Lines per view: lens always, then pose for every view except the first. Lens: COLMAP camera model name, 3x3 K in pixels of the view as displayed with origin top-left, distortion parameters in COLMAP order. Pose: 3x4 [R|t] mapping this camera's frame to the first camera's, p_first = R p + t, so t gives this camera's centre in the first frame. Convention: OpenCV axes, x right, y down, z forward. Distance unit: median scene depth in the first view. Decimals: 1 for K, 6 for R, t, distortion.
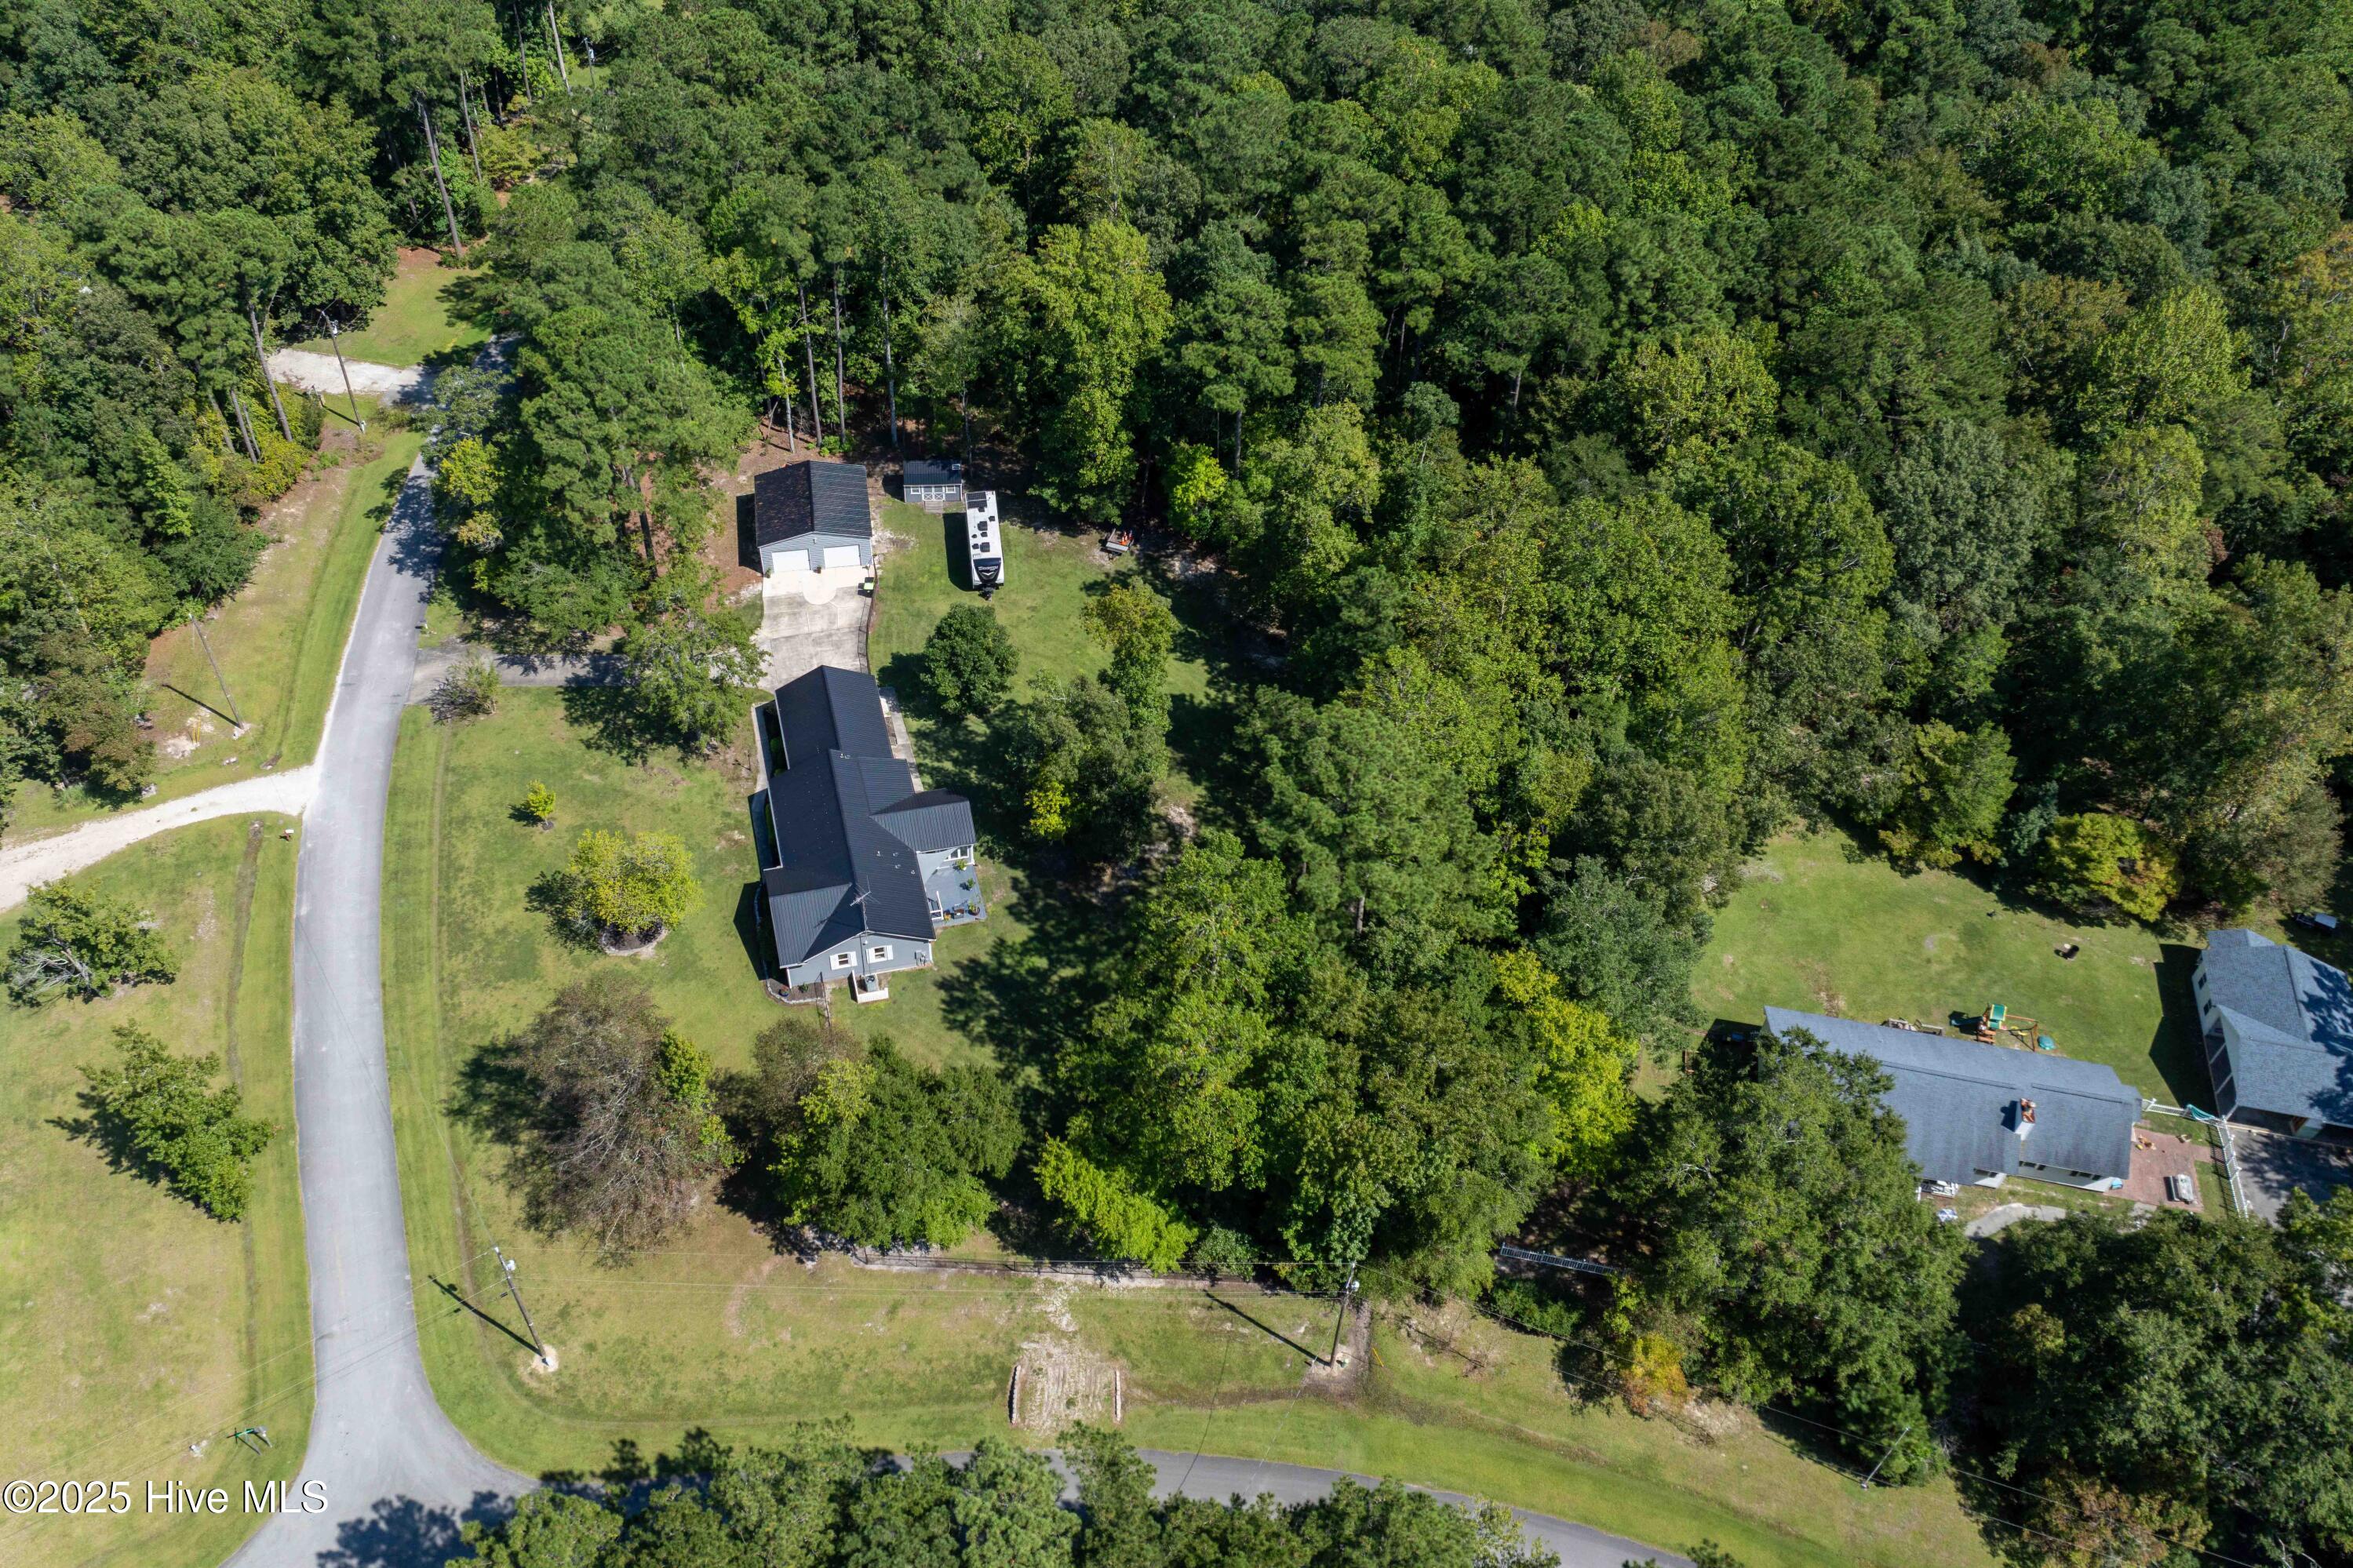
lens RADIAL K [[1975.2, 0, 1319.7], [0, 1975.2, 762.9], [0, 0, 1]] dist [-0.017201, -0.004283]
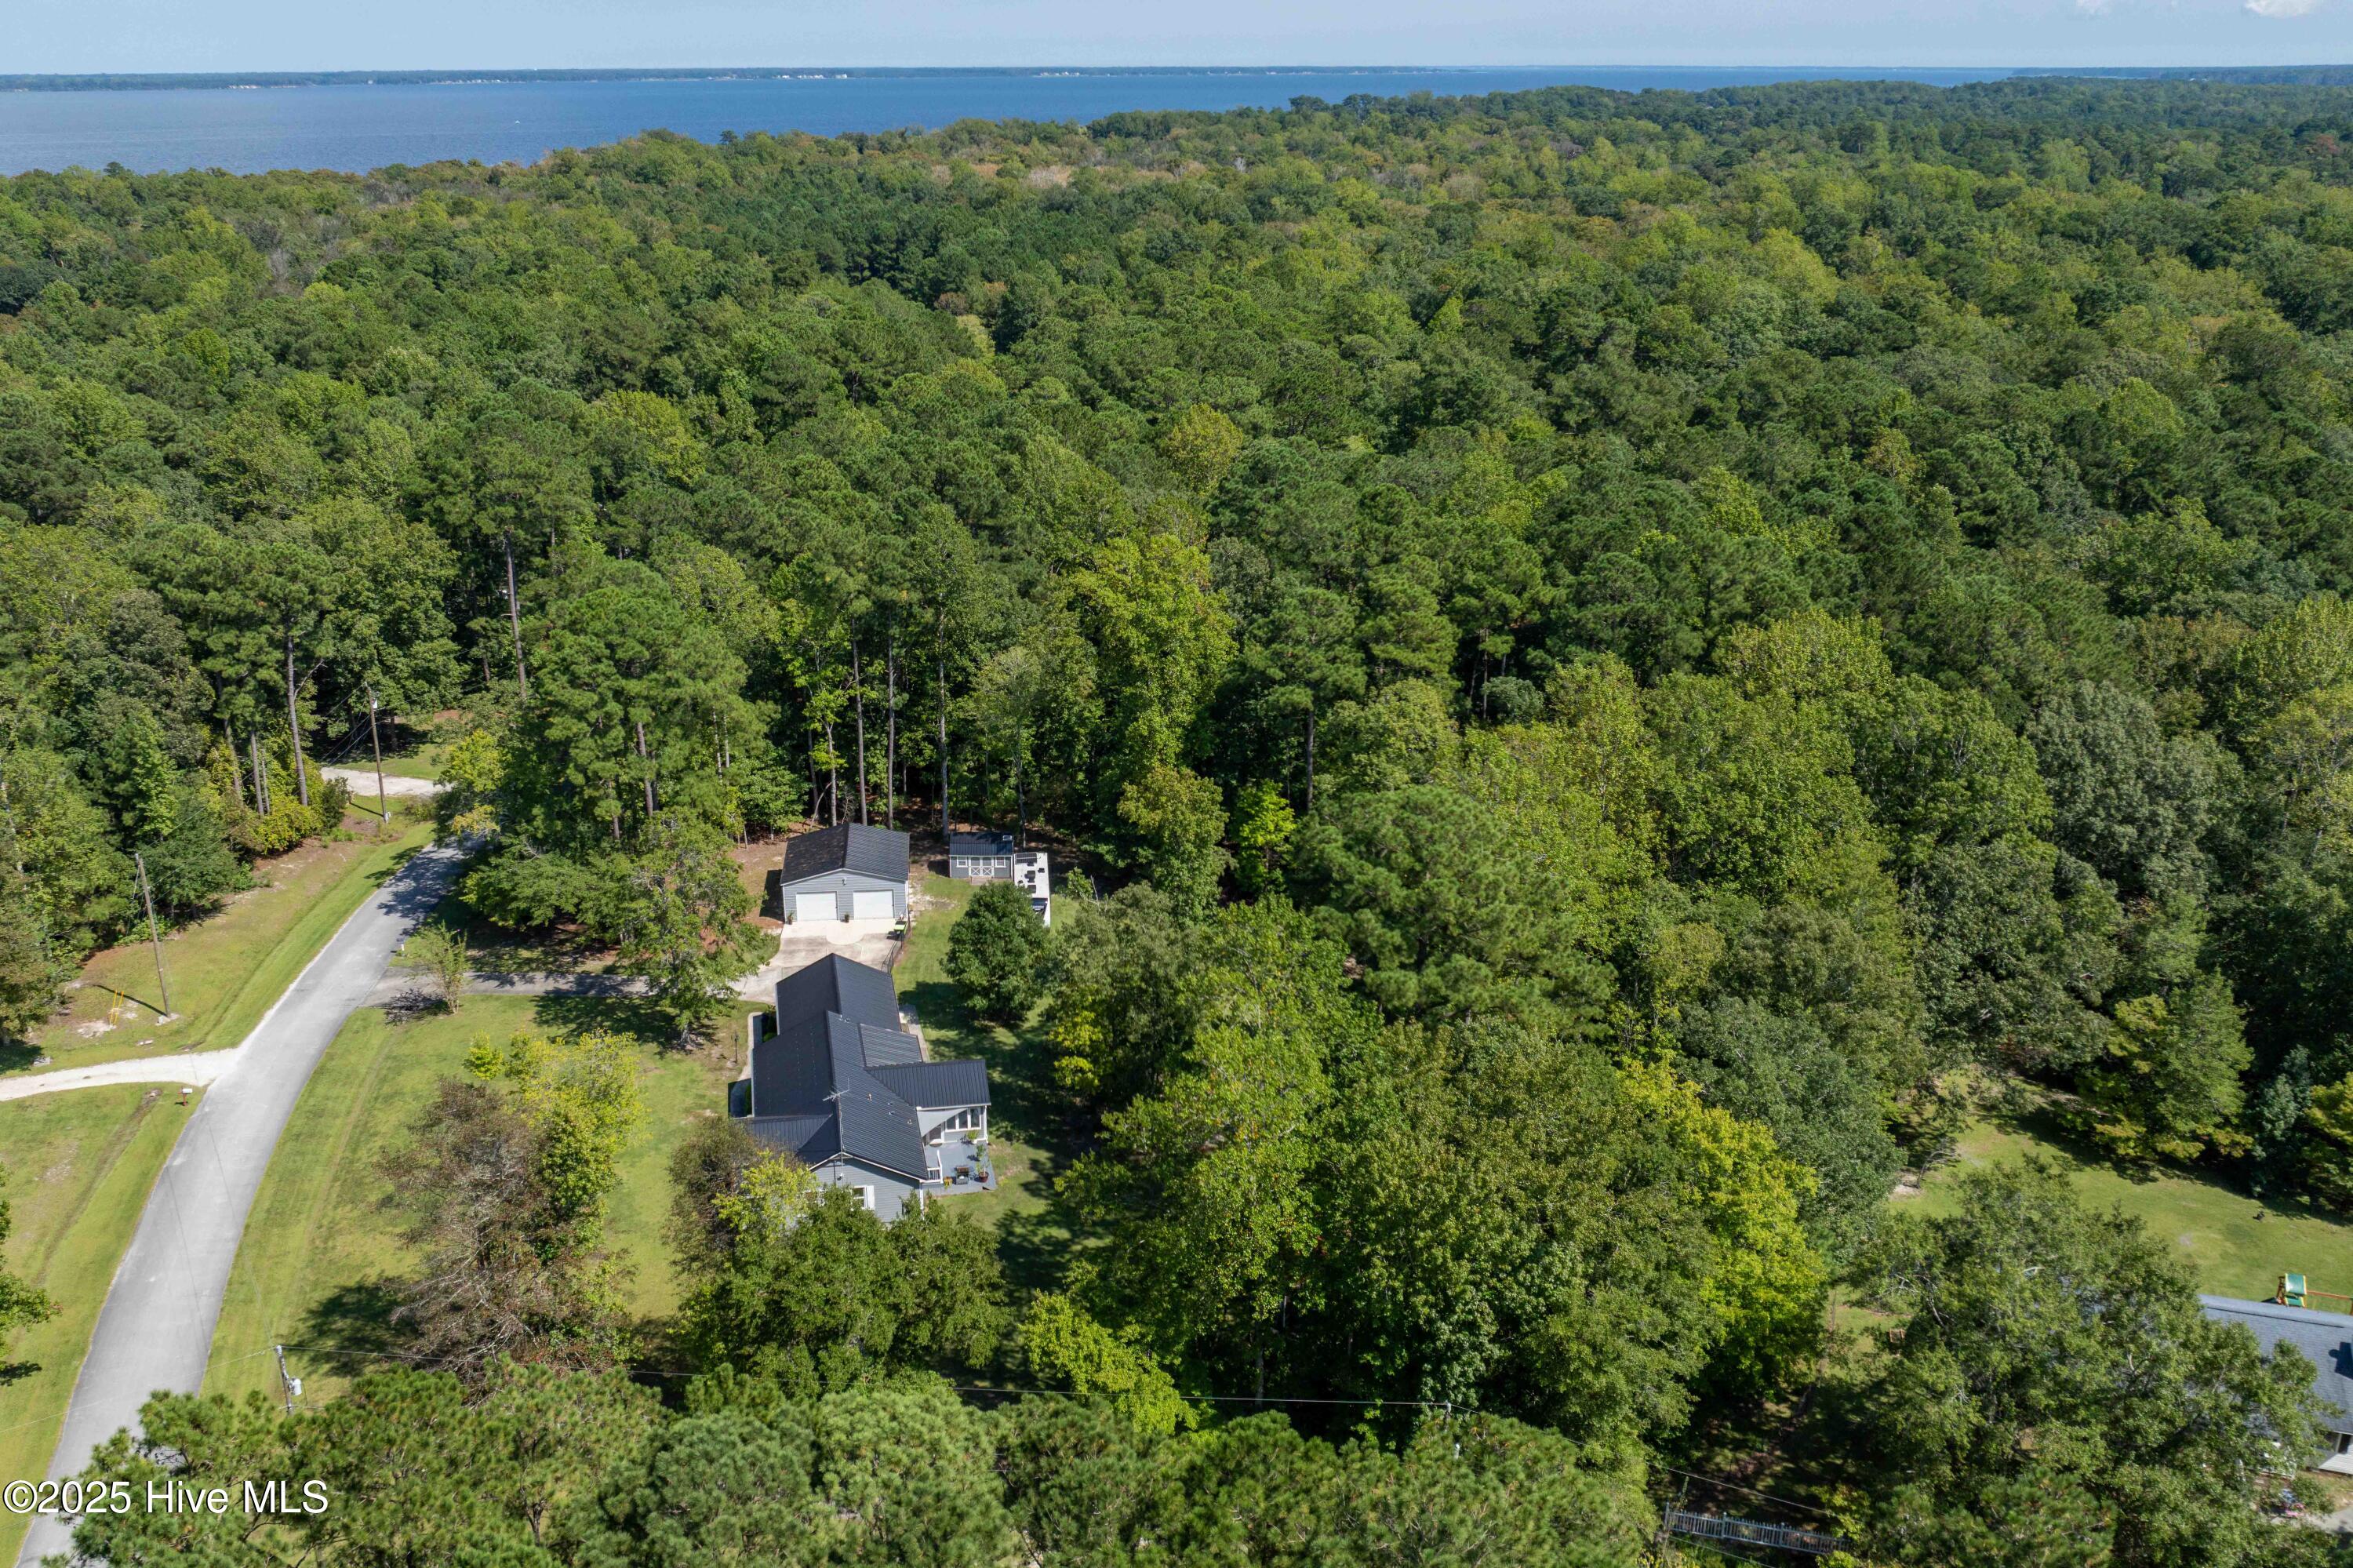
lens RADIAL K [[2005.9, 0, 1336.9], [0, 2005.9, 776.8], [0, 0, 1]] dist [-0.012339, -0.023791]
pose [[0.998008, -0.043576, -0.045627, 0.014828], [0.017614, 0.886848, -0.461726, 0.288623], [0.060584, 0.460003, 0.885848, 0.185809]]
